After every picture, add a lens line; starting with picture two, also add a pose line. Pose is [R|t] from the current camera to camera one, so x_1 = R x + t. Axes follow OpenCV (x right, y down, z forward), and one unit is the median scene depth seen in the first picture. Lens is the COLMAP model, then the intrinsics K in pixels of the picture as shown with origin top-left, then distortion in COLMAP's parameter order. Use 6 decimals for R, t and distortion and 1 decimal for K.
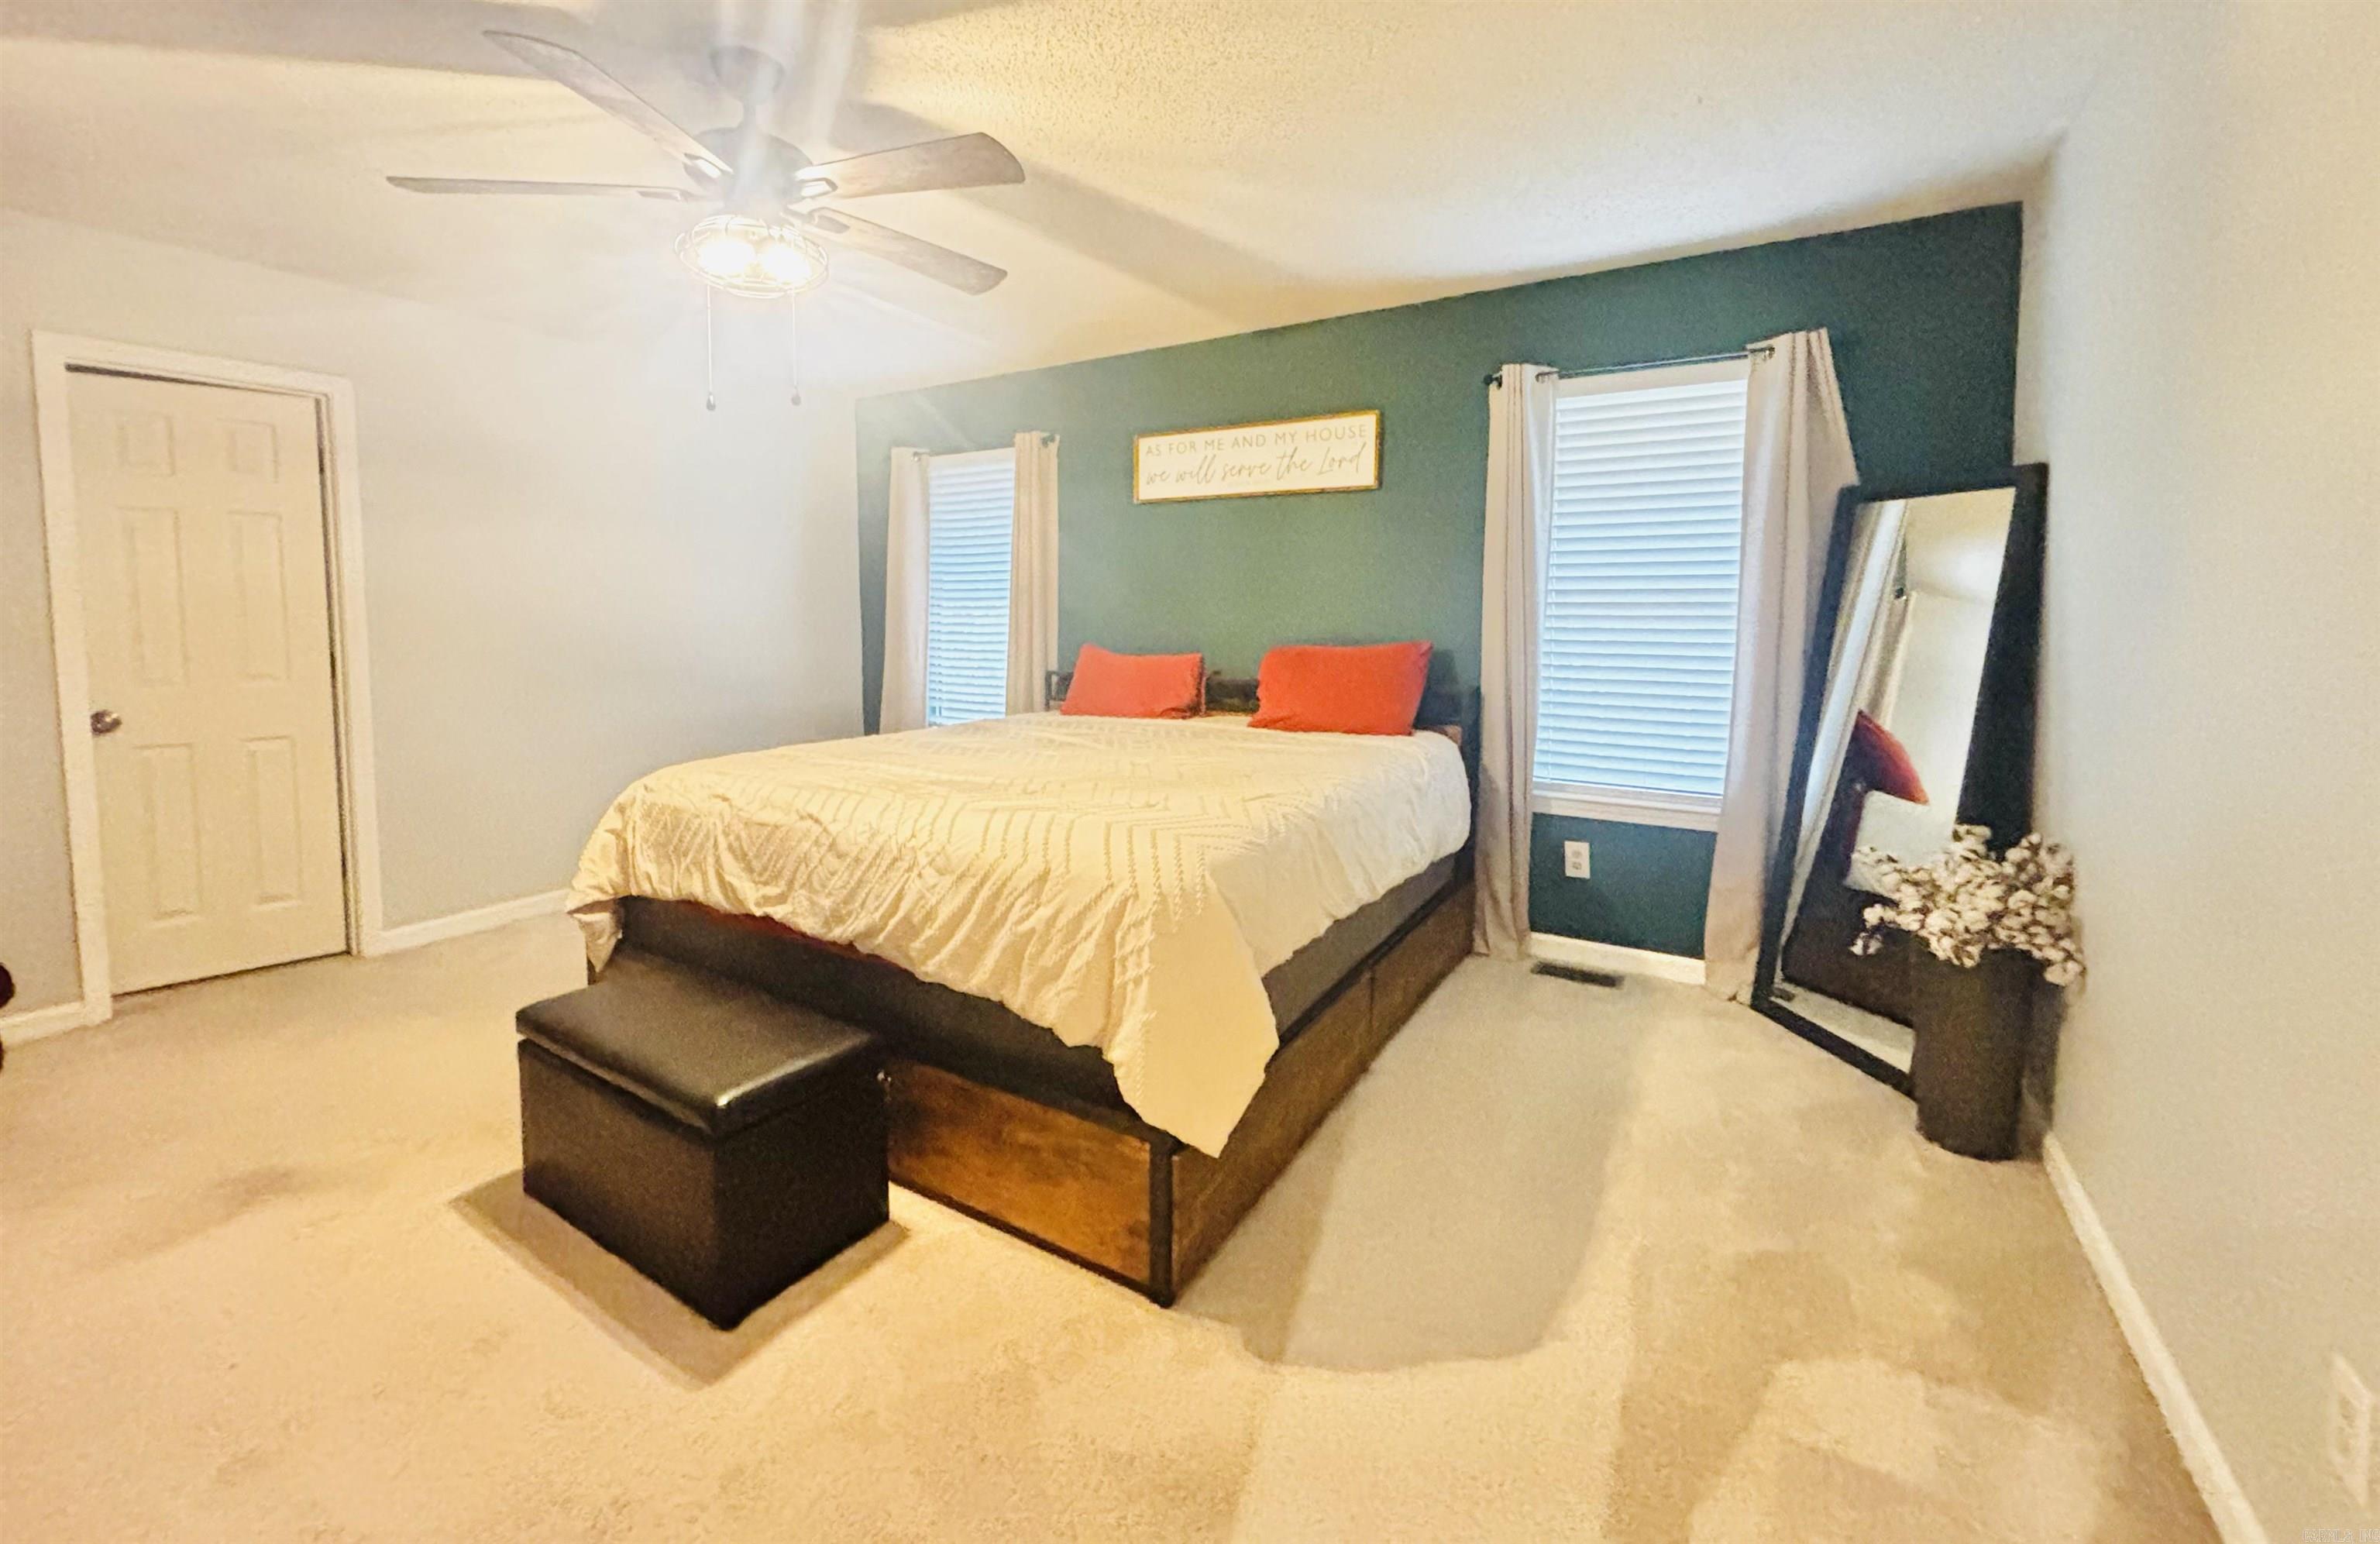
lens RADIAL K [[948.0, 0, 1188.3], [0, 948.0, 695.6], [0, 0, 1]] dist [-0.001472, -0.000102]
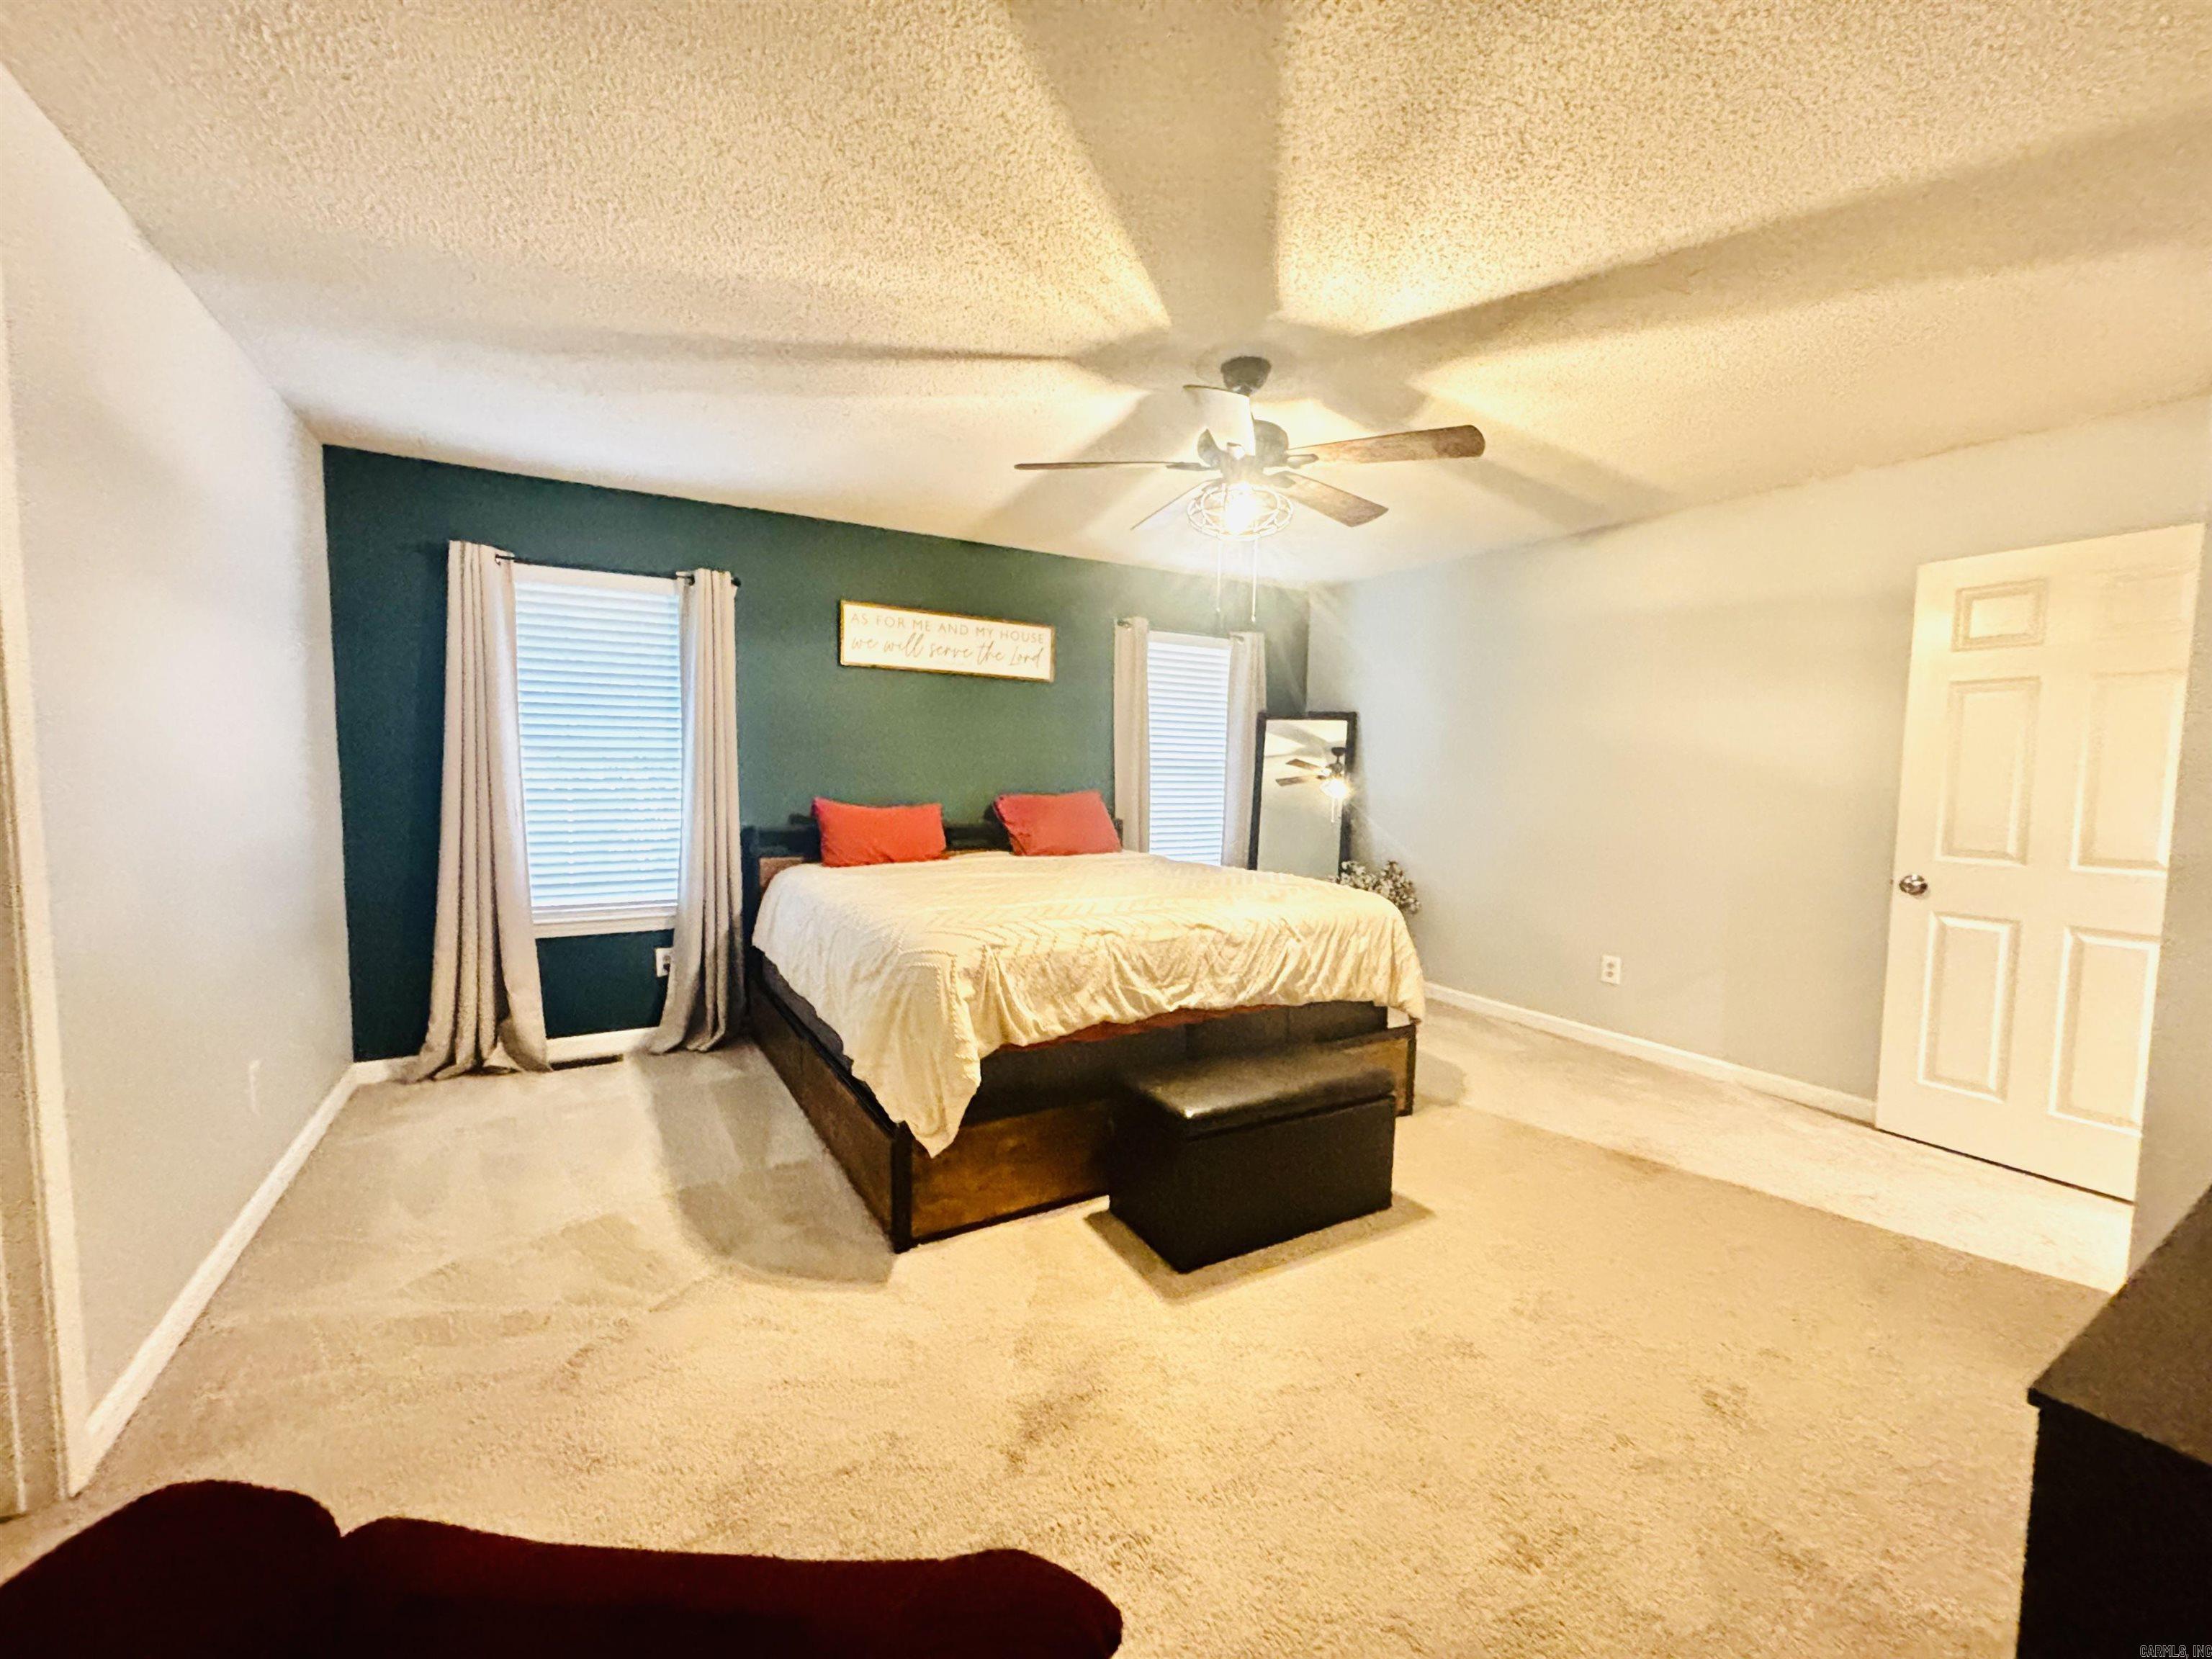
lens RADIAL K [[889.2, 0, 1104.6], [0, 889.2, 832.6], [0, 0, 1]] dist [-0.024673, 0.007701]
pose [[0.472149, -0.058793, 0.879556, -1.558279], [0.055887, 0.997763, 0.036694, -0.059762], [-0.879745, 0.031831, 0.474379, 0.501582]]
